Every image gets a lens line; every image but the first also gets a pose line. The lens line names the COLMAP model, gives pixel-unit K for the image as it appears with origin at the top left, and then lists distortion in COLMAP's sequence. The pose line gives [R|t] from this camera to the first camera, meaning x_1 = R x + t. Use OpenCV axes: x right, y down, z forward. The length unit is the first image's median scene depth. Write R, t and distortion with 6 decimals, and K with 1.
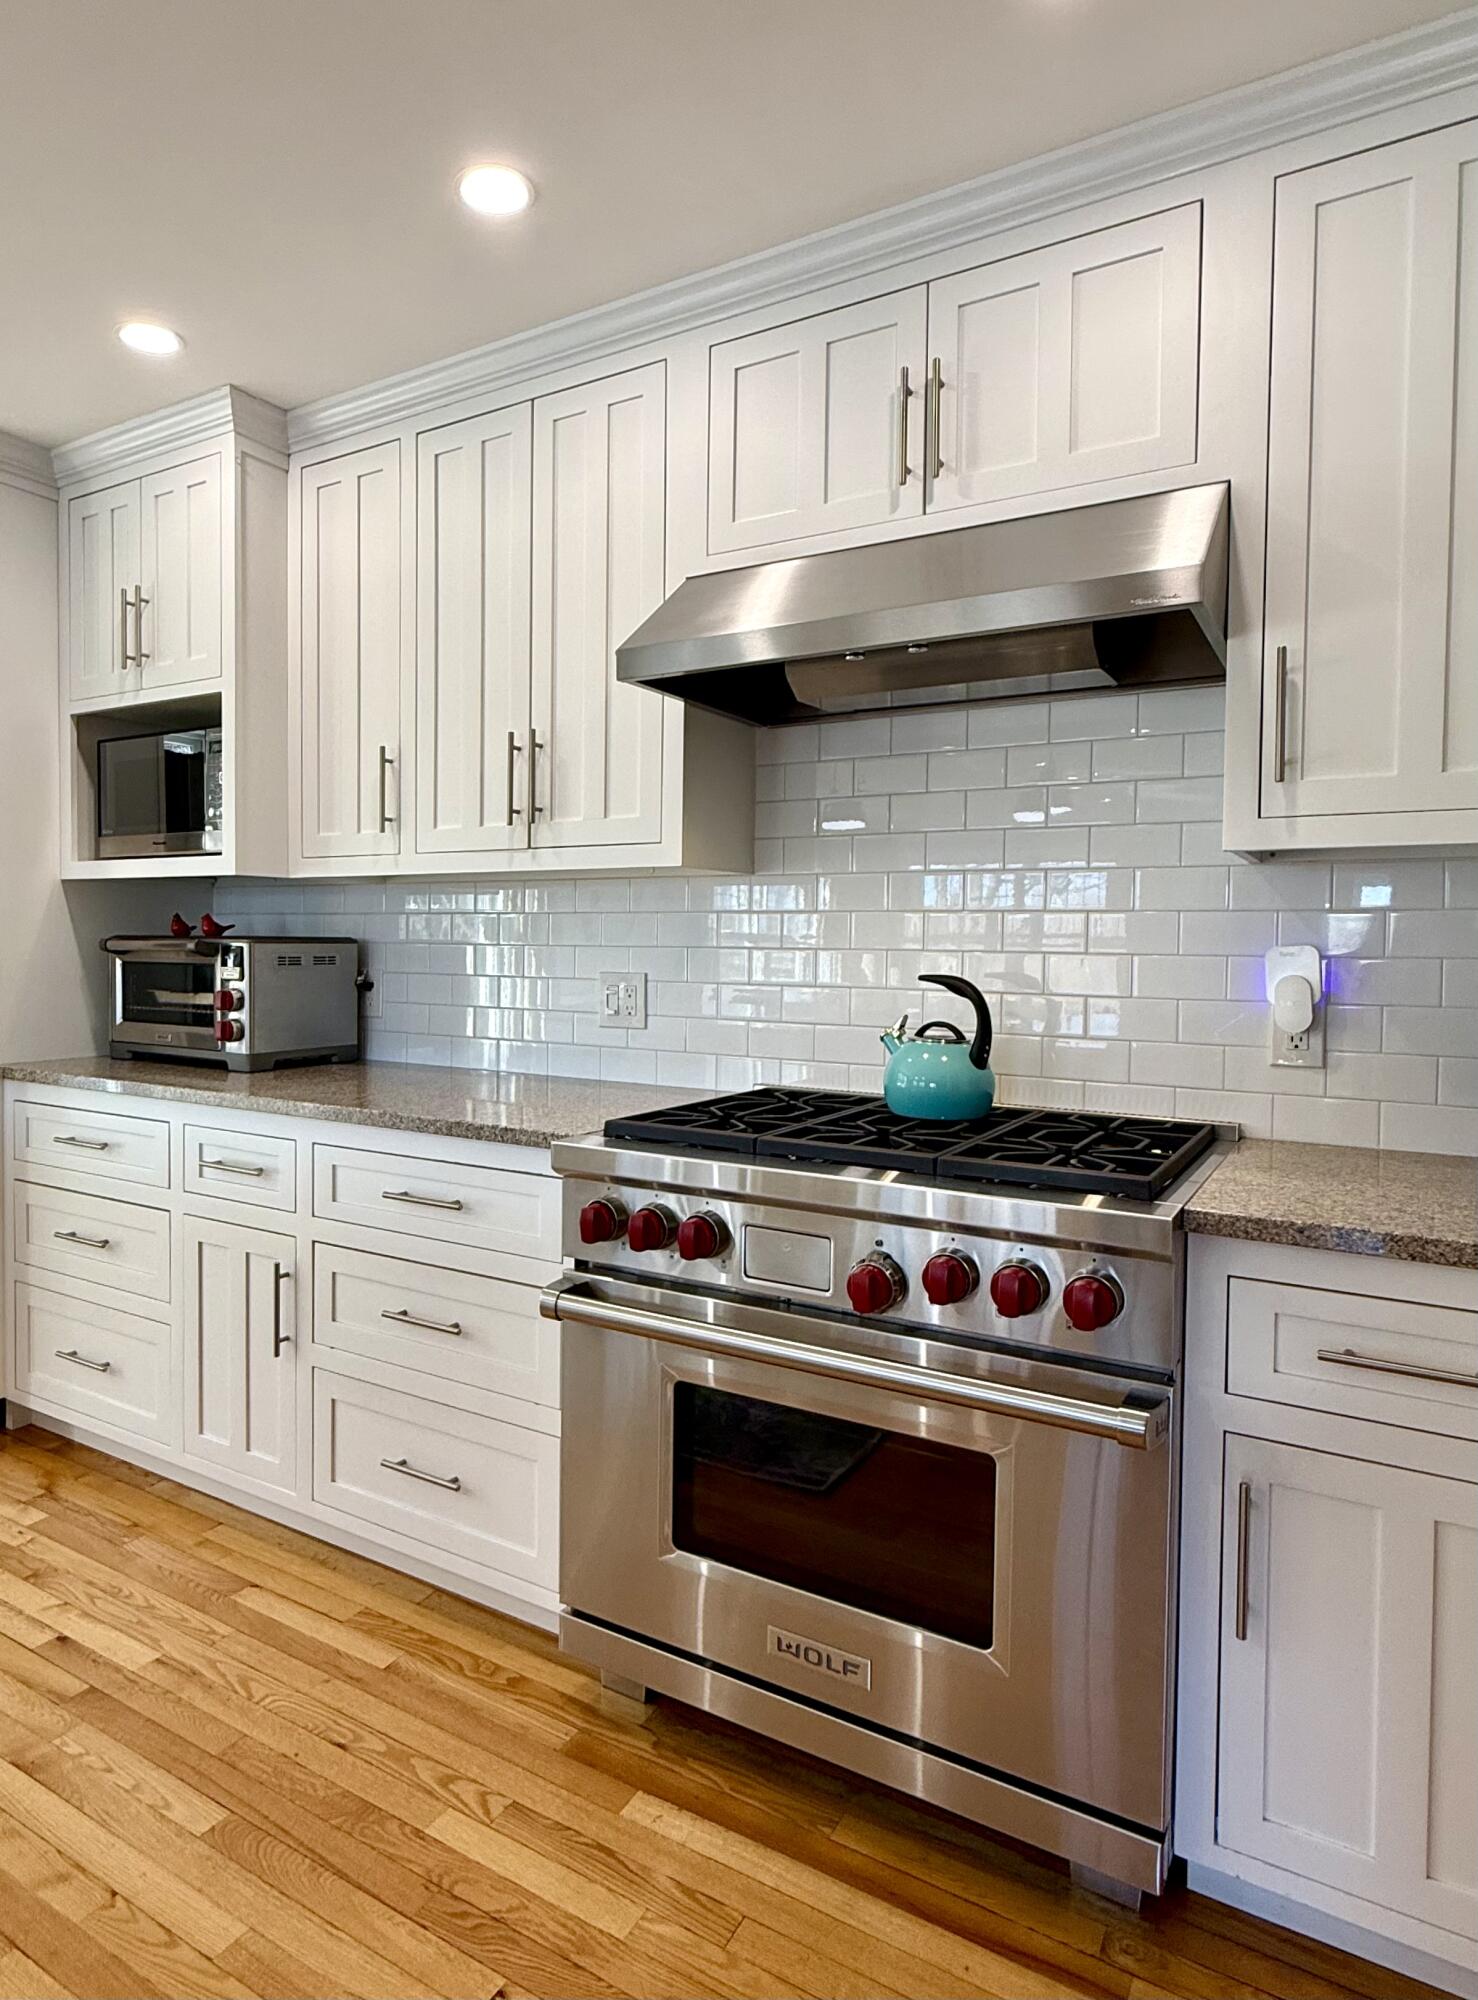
lens RADIAL K [[1181.3, 0, 696.9], [0, 1181.3, 967.8], [0, 0, 1]] dist [0.001577, 0.003348]
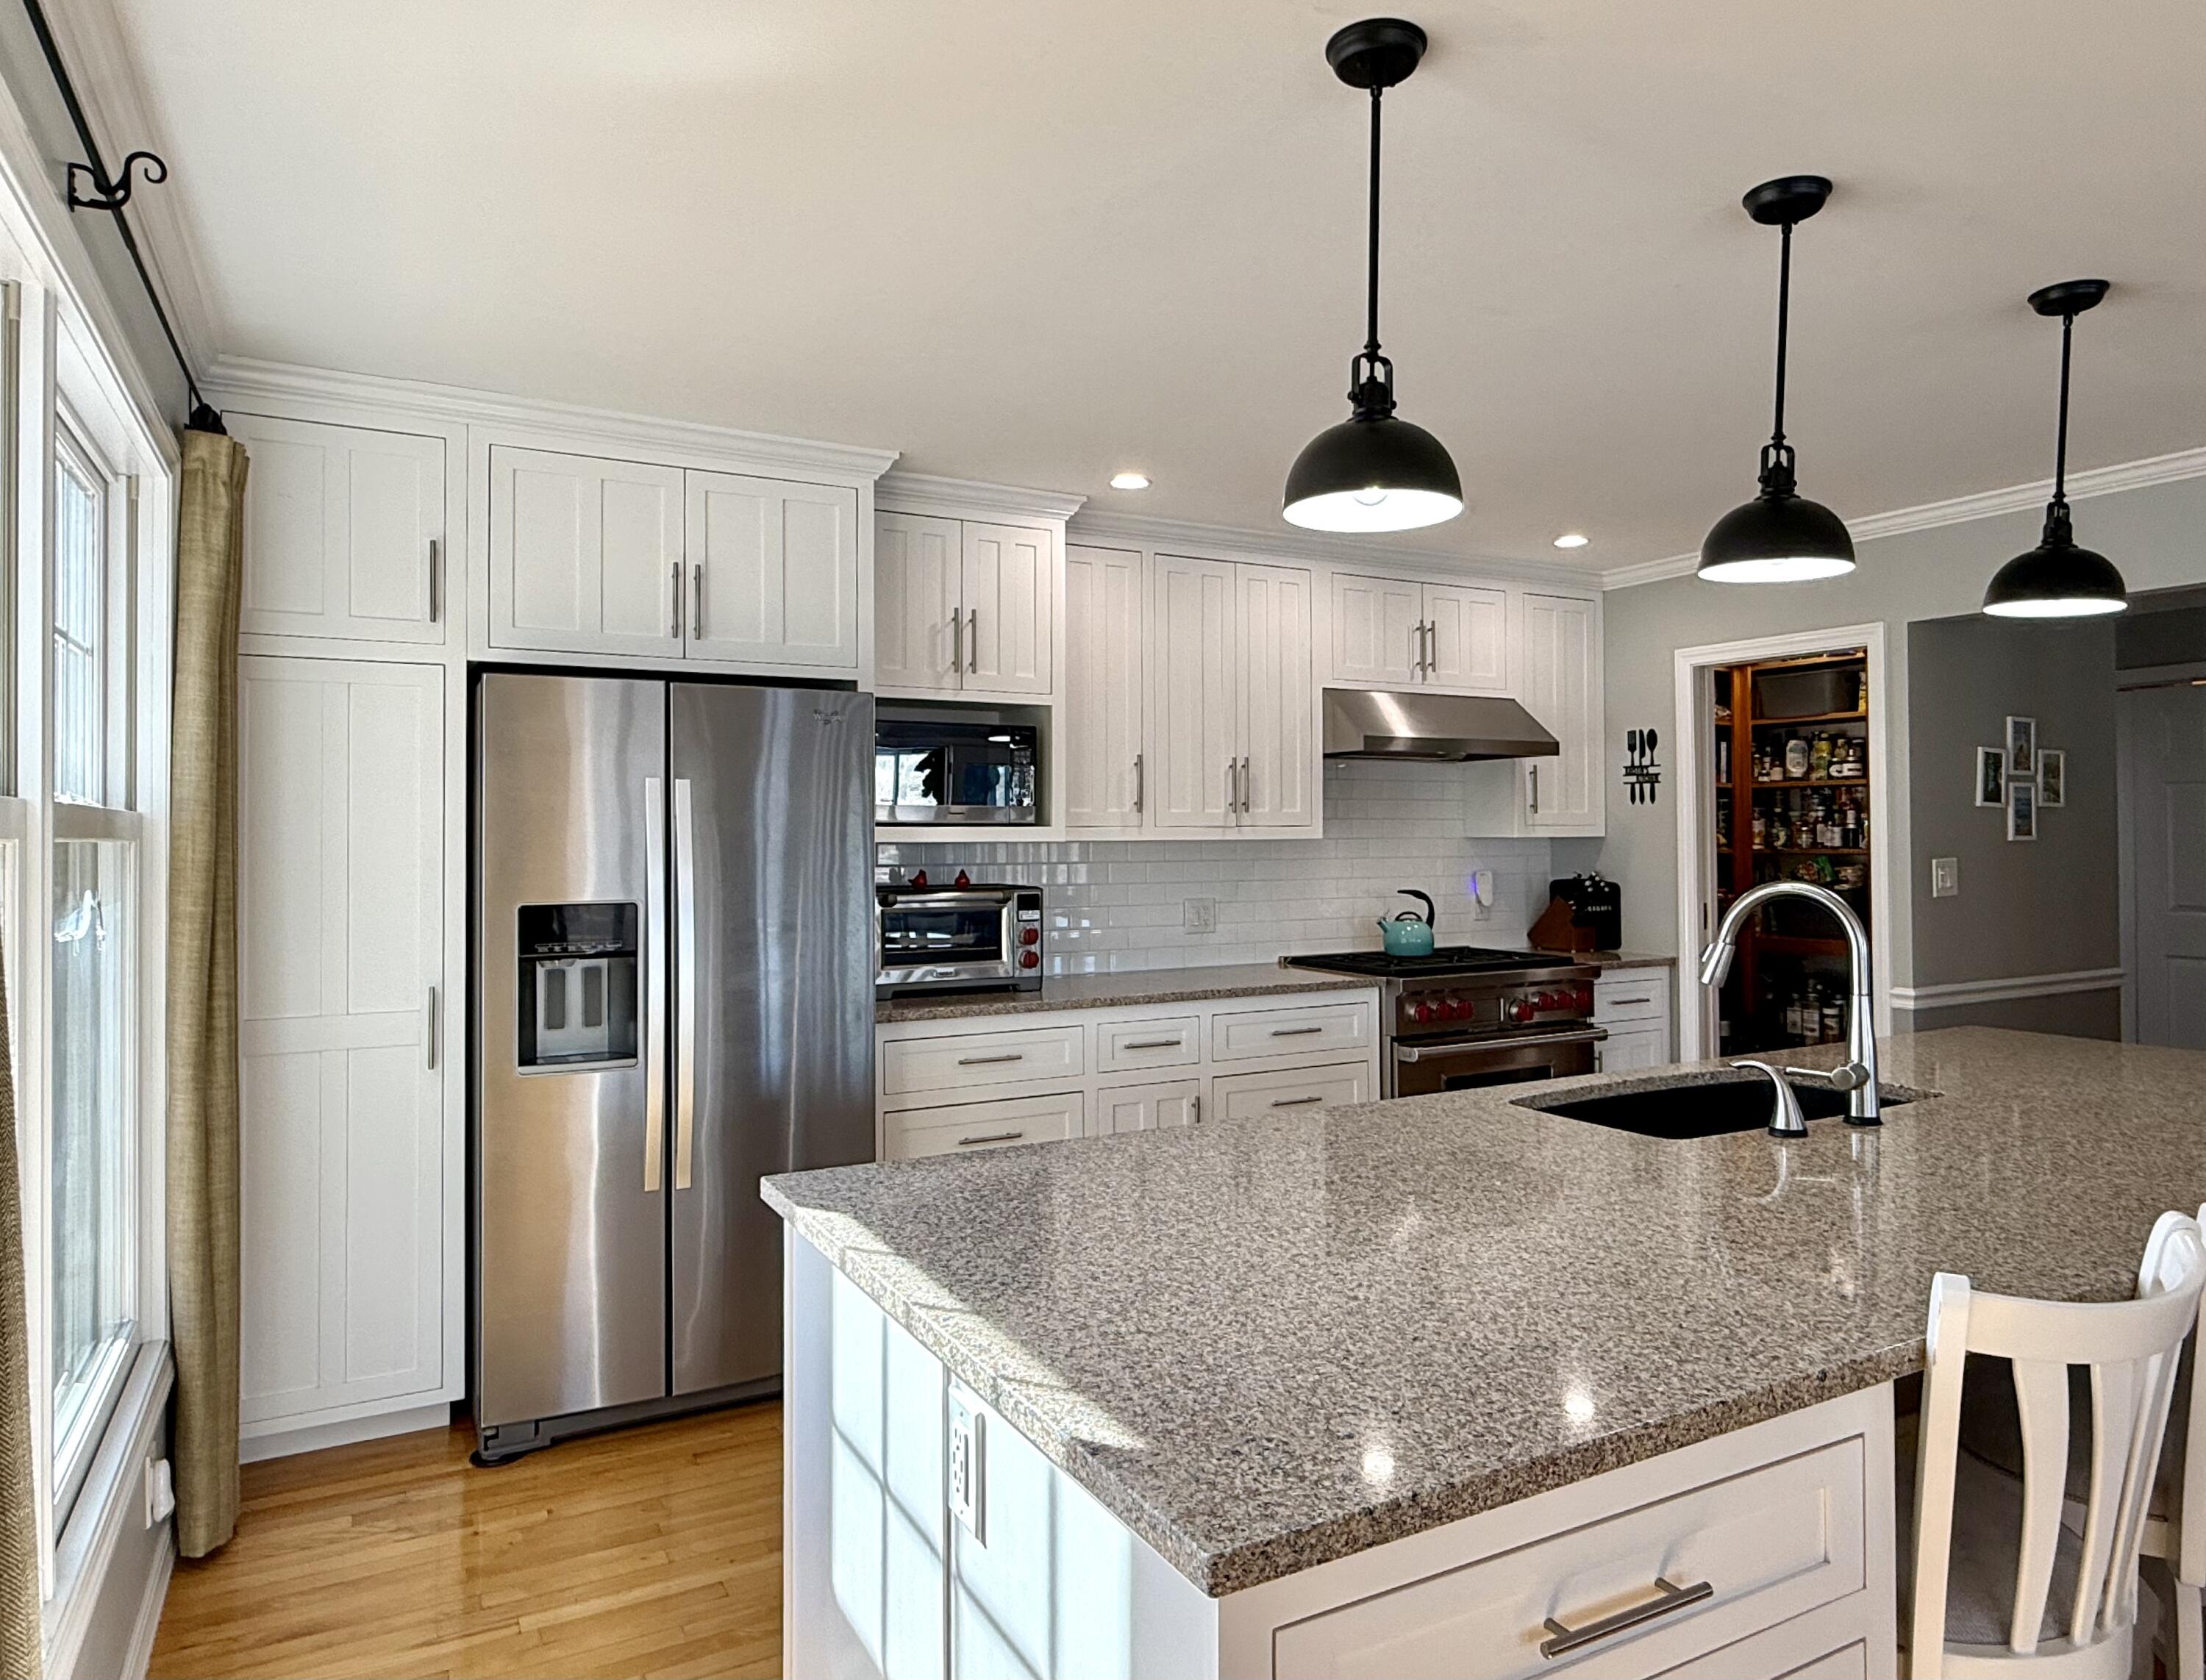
lens RADIAL K [[1356.0, 0, 1080.9], [0, 1356.0, 836.1], [0, 0, 1]] dist [-0.002085, -0.000254]
pose [[0.507712, -0.011508, 0.861450, -2.208694], [0.033342, 0.999424, -0.006300, -0.095564], [-0.860881, 0.031921, 0.507803, 0.247573]]
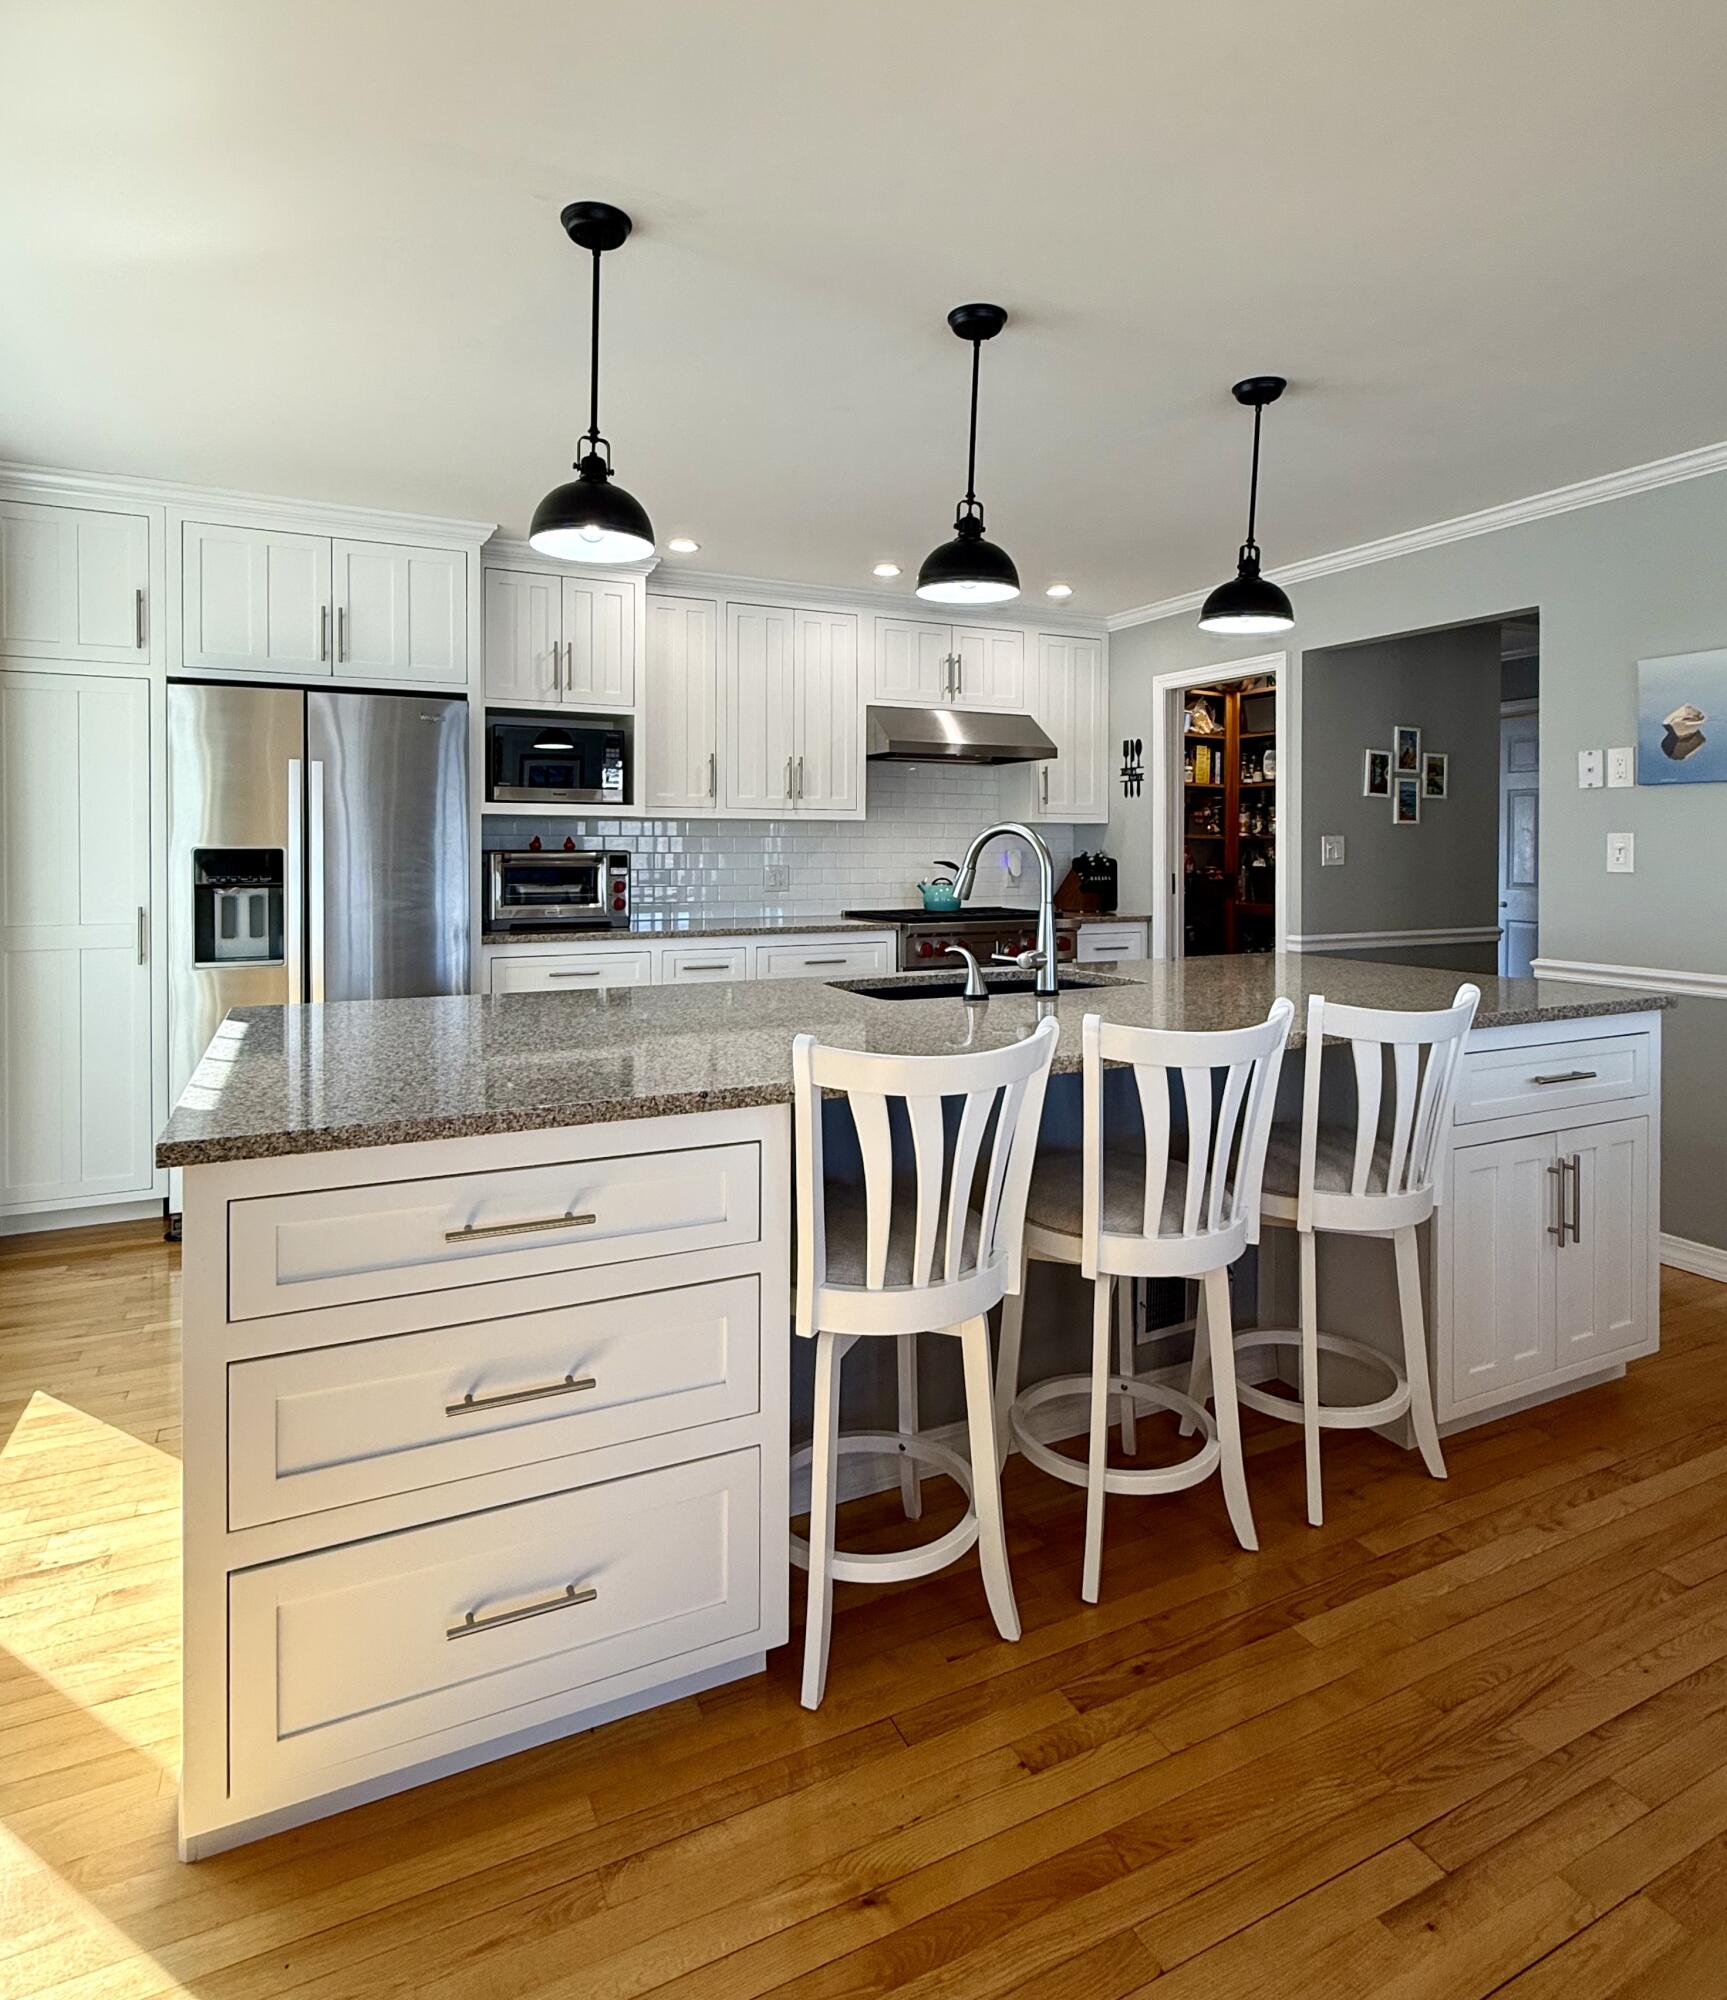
lens RADIAL K [[1083.4, 0, 810.0], [0, 1083.4, 875.4], [0, 0, 1]] dist [-0.006233, 0.000694]
pose [[0.558911, -0.028169, 0.828749, -2.098536], [0.025848, 0.999529, 0.016541, -0.011539], [-0.828825, 0.012176, 0.559376, -0.189198]]
